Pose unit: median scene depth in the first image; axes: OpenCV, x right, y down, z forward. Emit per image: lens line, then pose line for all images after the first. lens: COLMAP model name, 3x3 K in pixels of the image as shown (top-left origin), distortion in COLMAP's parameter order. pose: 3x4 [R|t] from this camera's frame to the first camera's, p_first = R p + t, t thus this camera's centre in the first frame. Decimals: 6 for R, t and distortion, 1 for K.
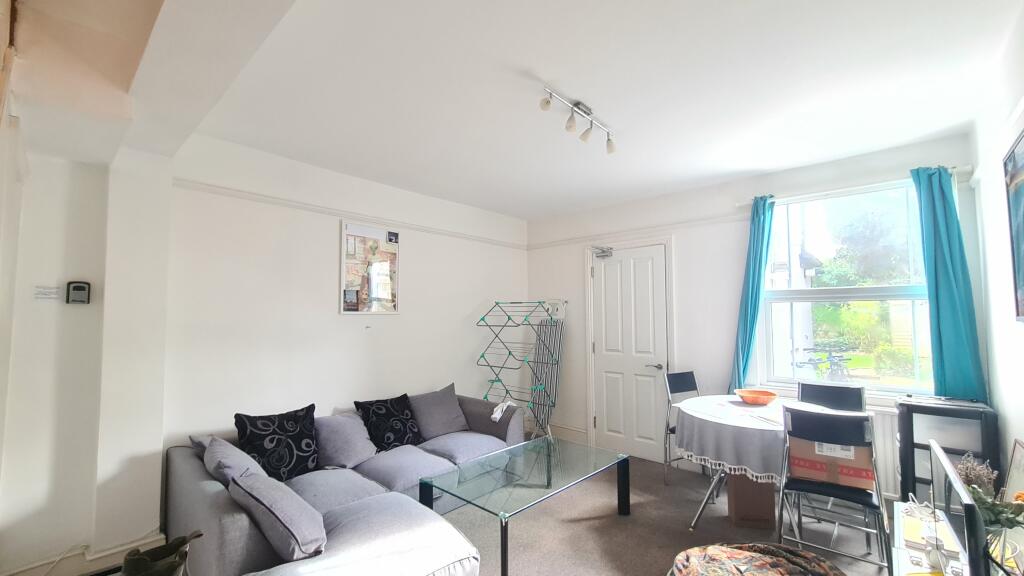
lens RADIAL K [[436.2, 0, 512.0], [0, 436.2, 288.0], [0, 0, 1]] dist [0.000281, 0.000028]
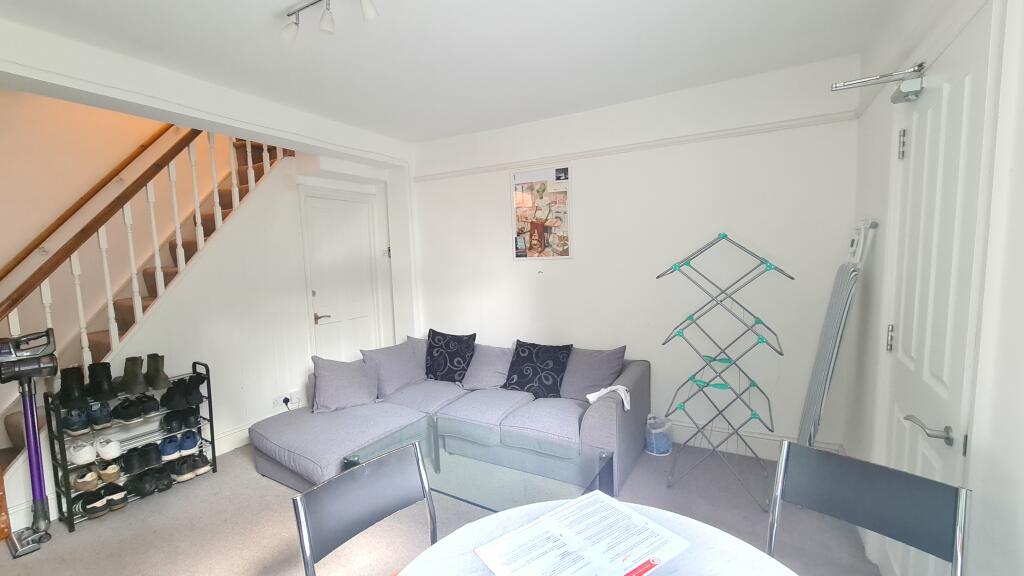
lens RADIAL K [[404.5, 0, 513.0], [0, 404.5, 296.4], [0, 0, 1]] dist [-0.000285, -0.000020]
pose [[0.216963, 0.081828, -0.972744, 0.571155], [0.088368, 0.990743, 0.103052, 0.042536], [0.972172, -0.108318, 0.207724, 0.729771]]
